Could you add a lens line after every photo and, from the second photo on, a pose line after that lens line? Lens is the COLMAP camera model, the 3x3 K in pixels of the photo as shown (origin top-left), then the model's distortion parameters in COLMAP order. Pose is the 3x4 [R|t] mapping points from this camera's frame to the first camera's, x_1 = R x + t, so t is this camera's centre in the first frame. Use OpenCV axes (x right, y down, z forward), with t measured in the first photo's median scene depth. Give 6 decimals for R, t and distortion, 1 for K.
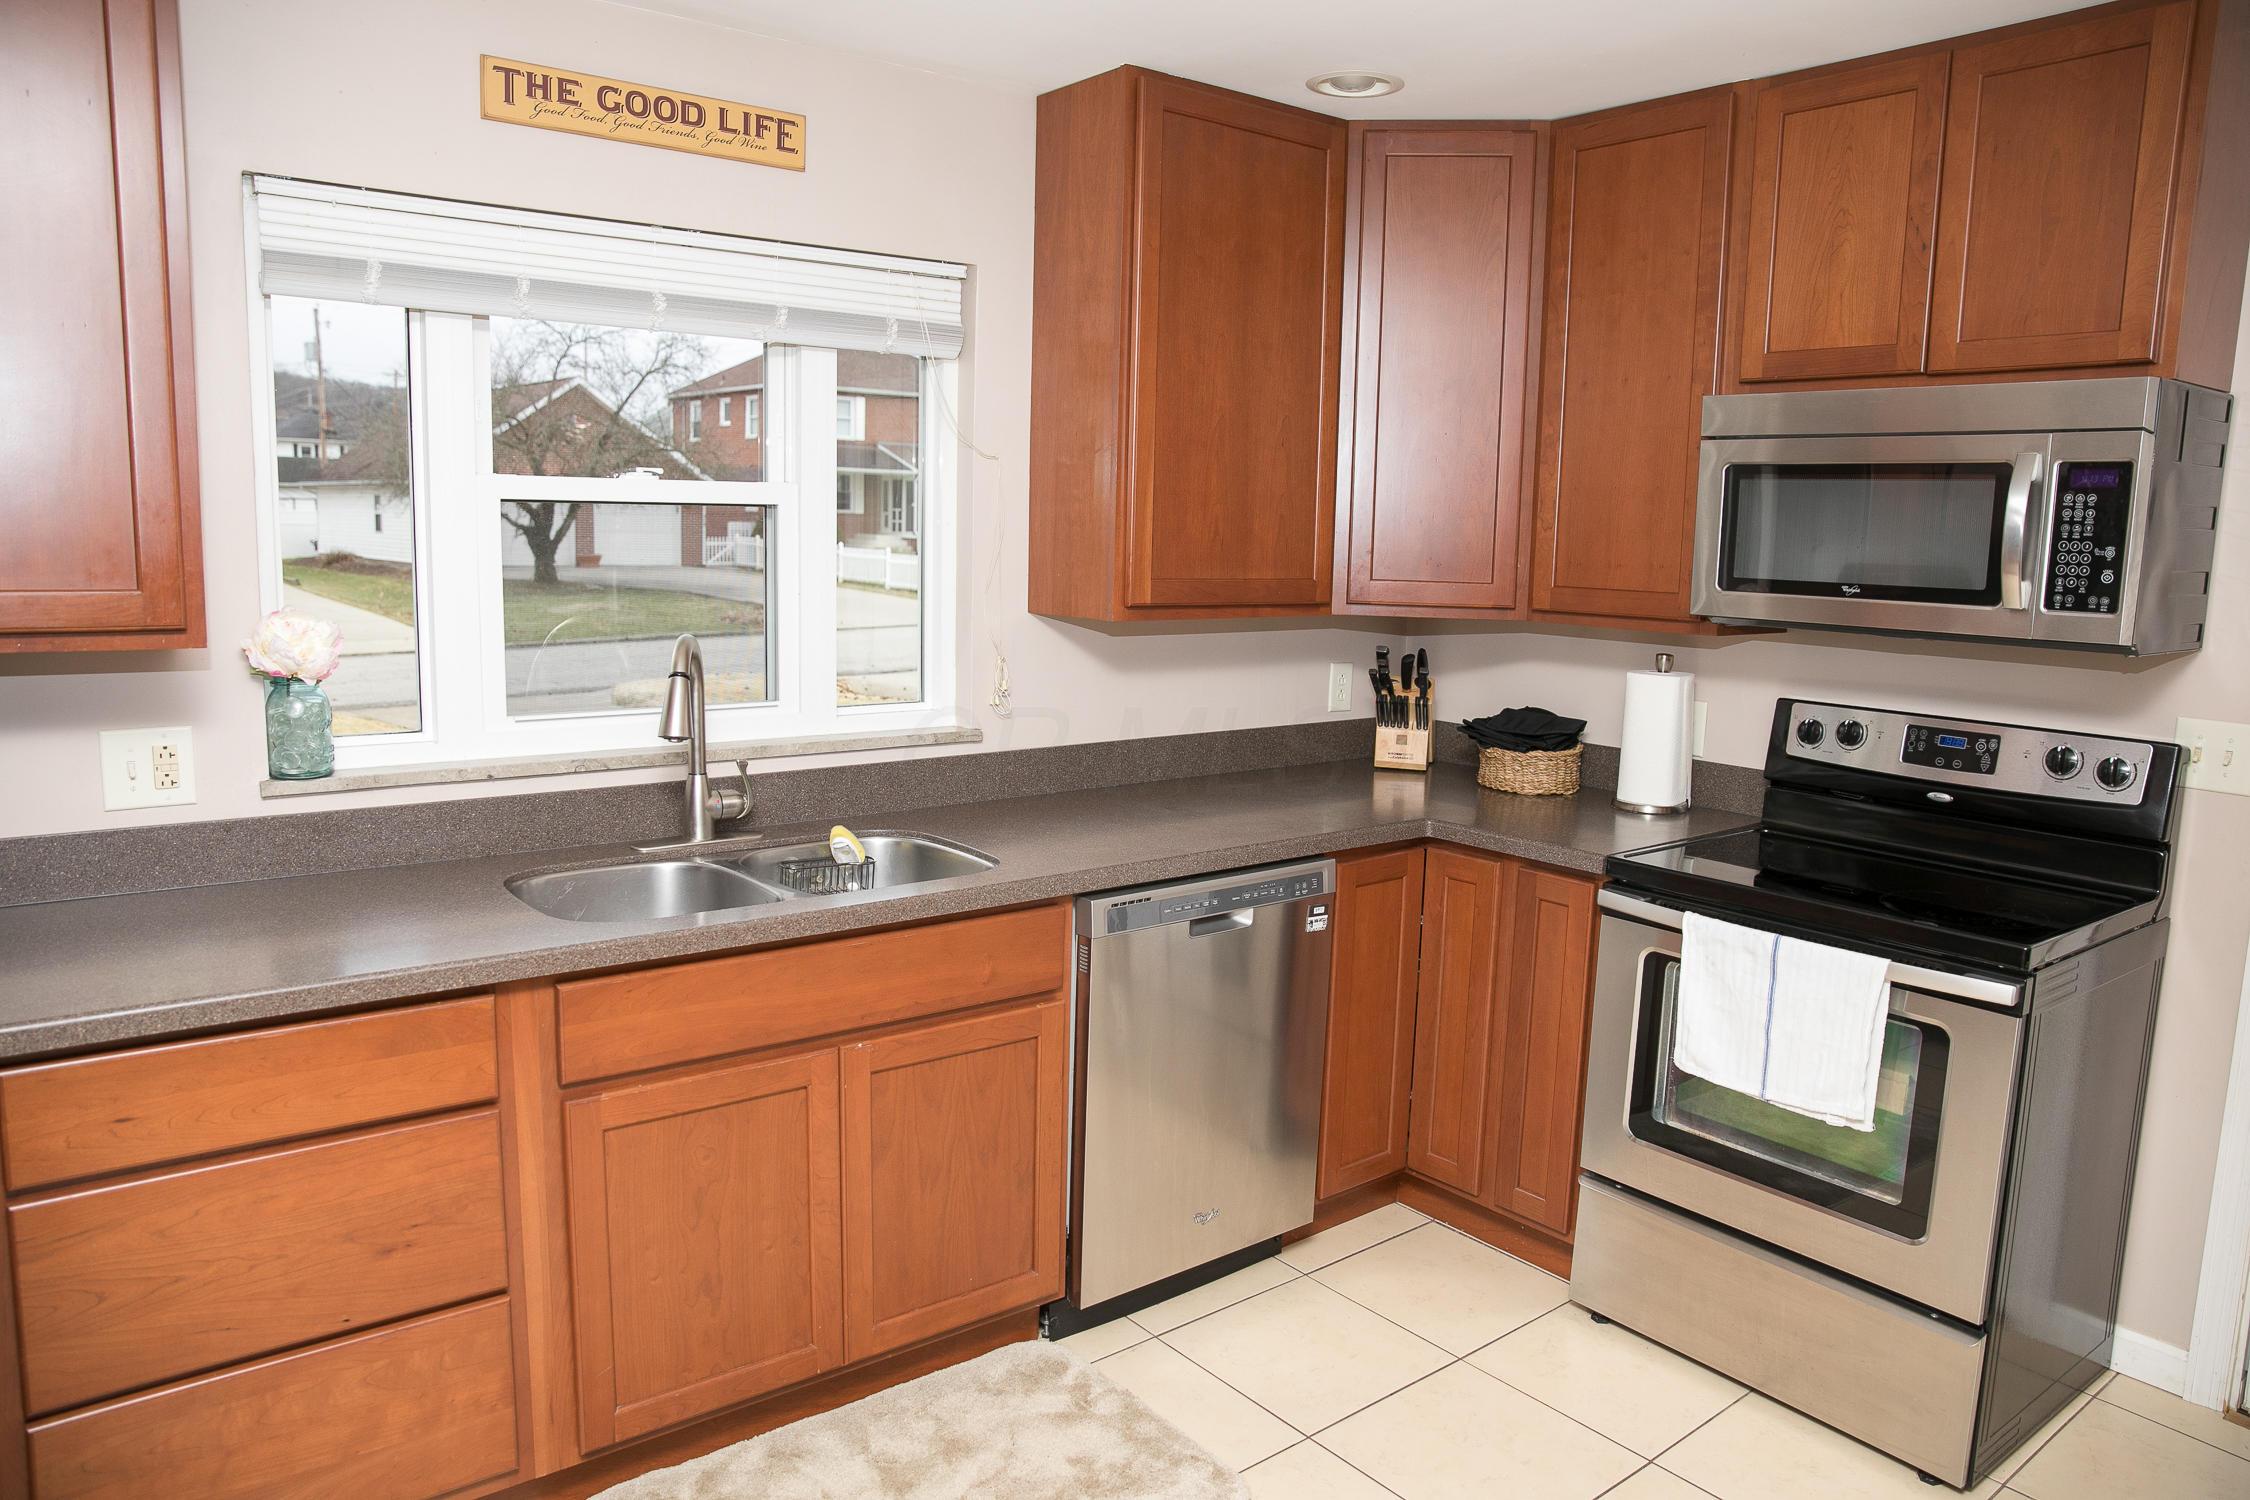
lens RADIAL K [[1524.3, 0, 1125.0], [0, 1524.3, 750.0], [0, 0, 1]] dist [-0.110086, 0.083736]
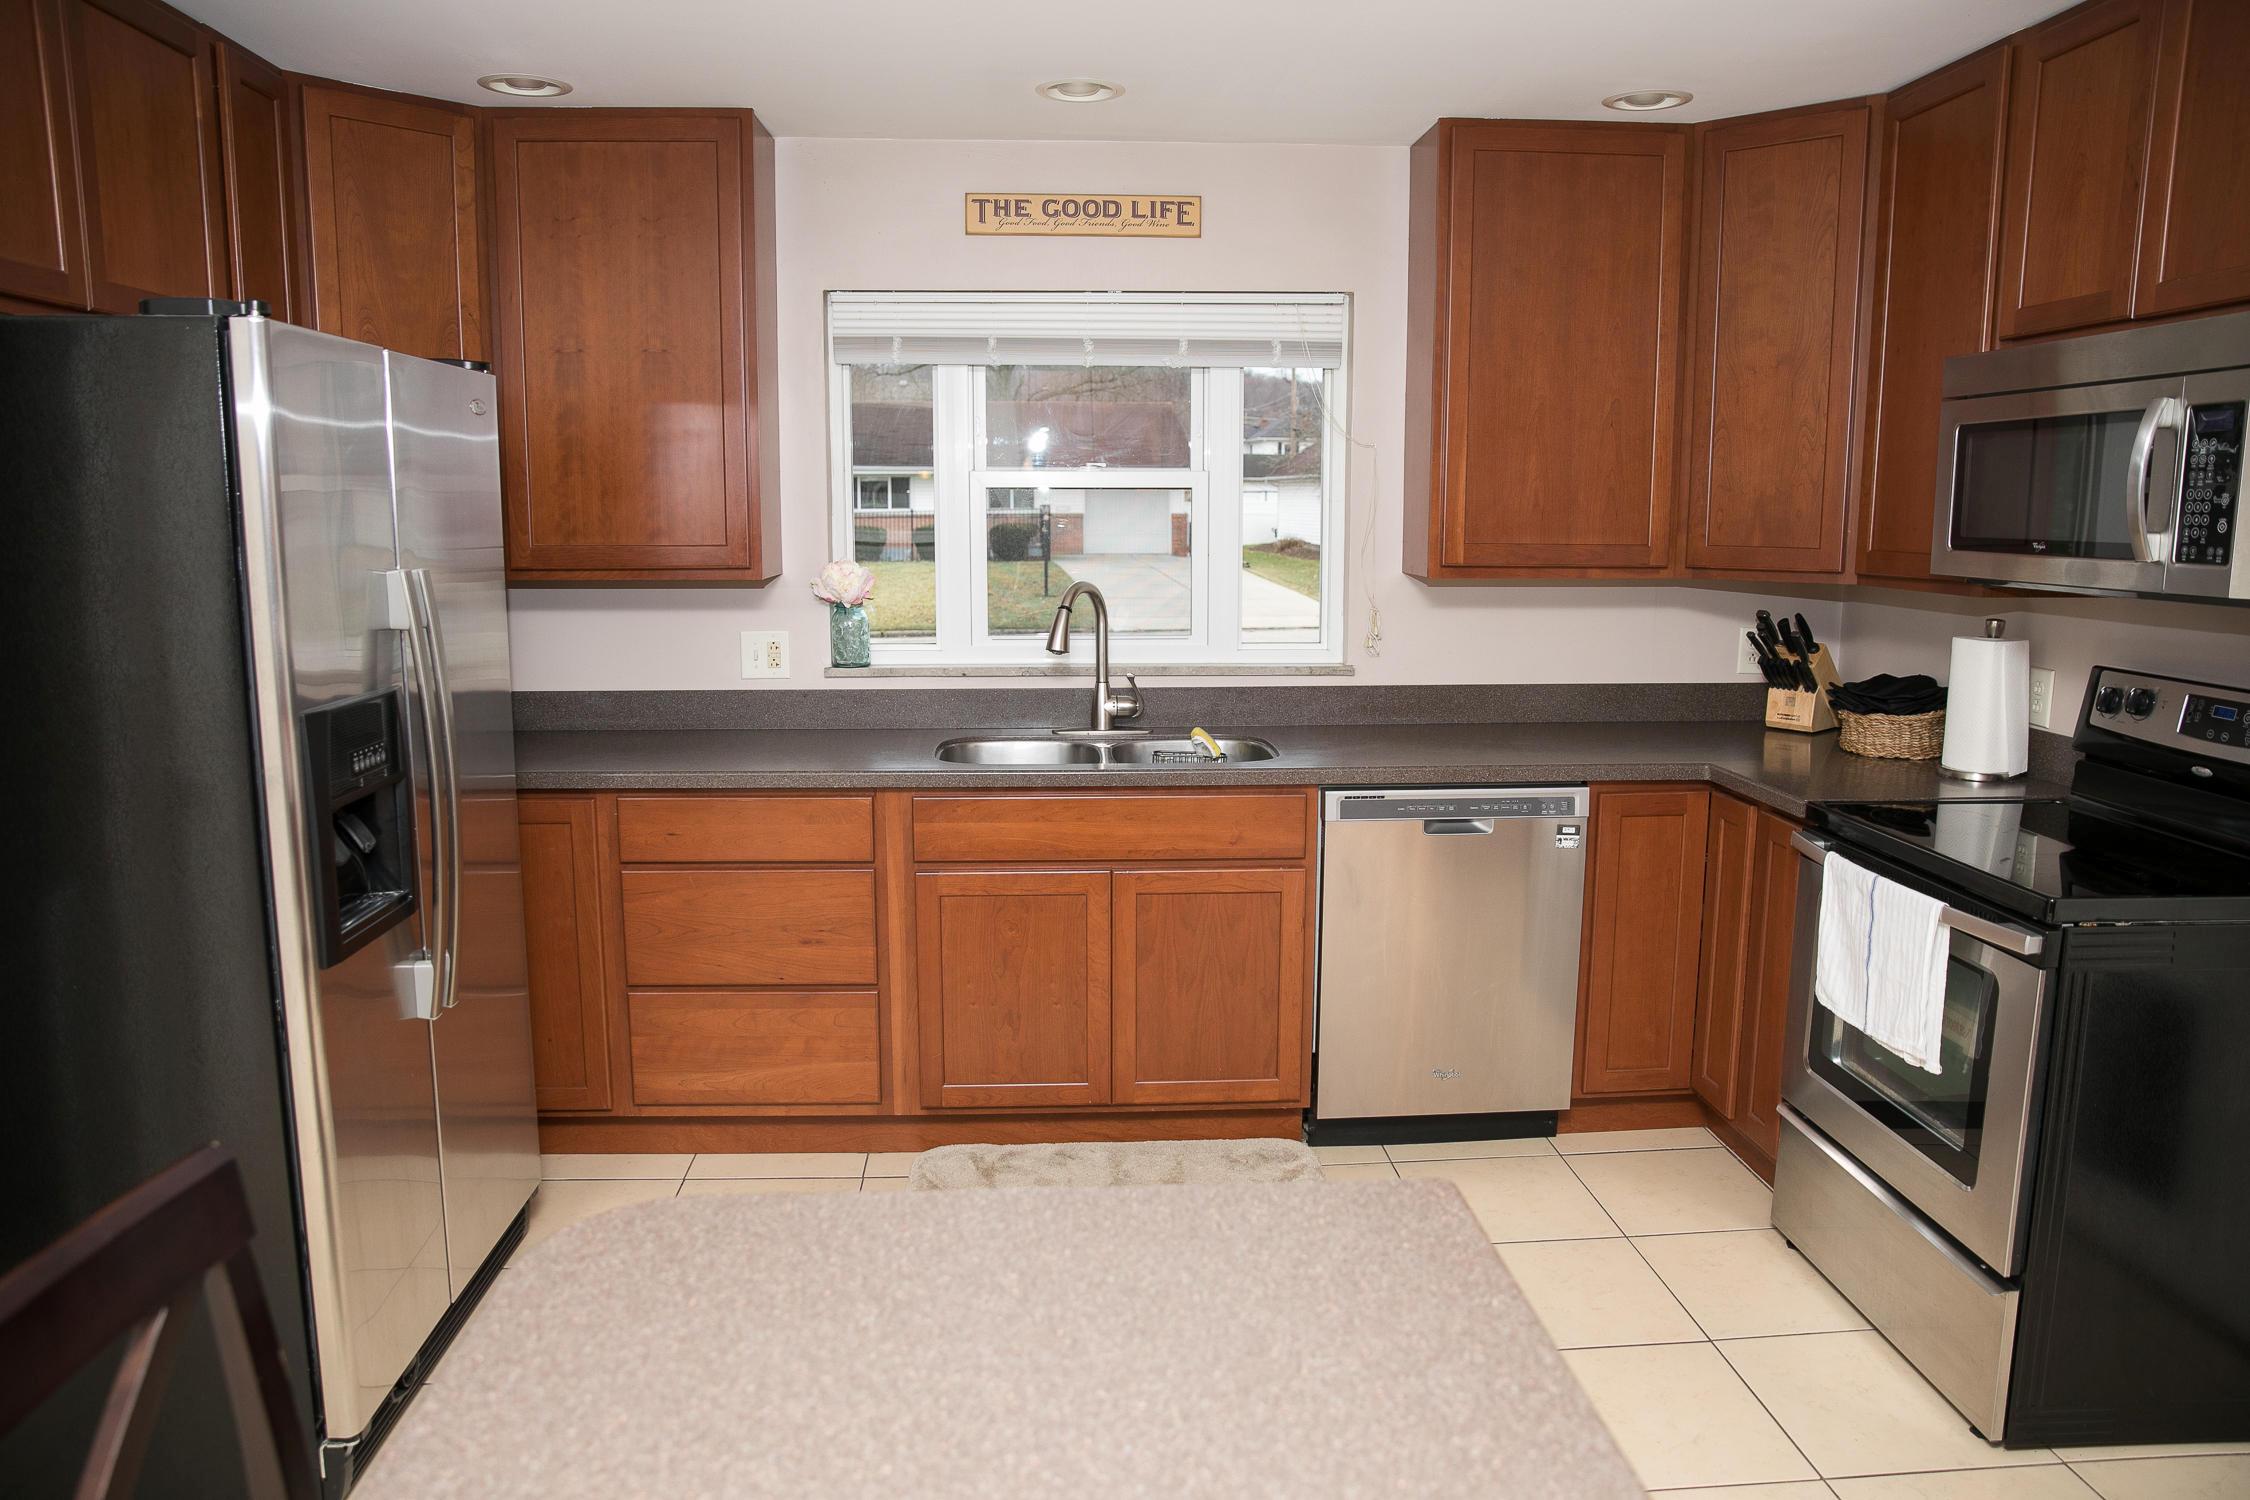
lens RADIAL K [[1524.3, 0, 1125.0], [0, 1524.3, 750.0], [0, 0, 1]] dist [-0.110086, 0.083736]
pose [[0.820975, 0.069231, -0.566752, 0.545439], [-0.065100, 0.997498, 0.027548, 0.038914], [0.567241, 0.014279, 0.823428, -0.145828]]
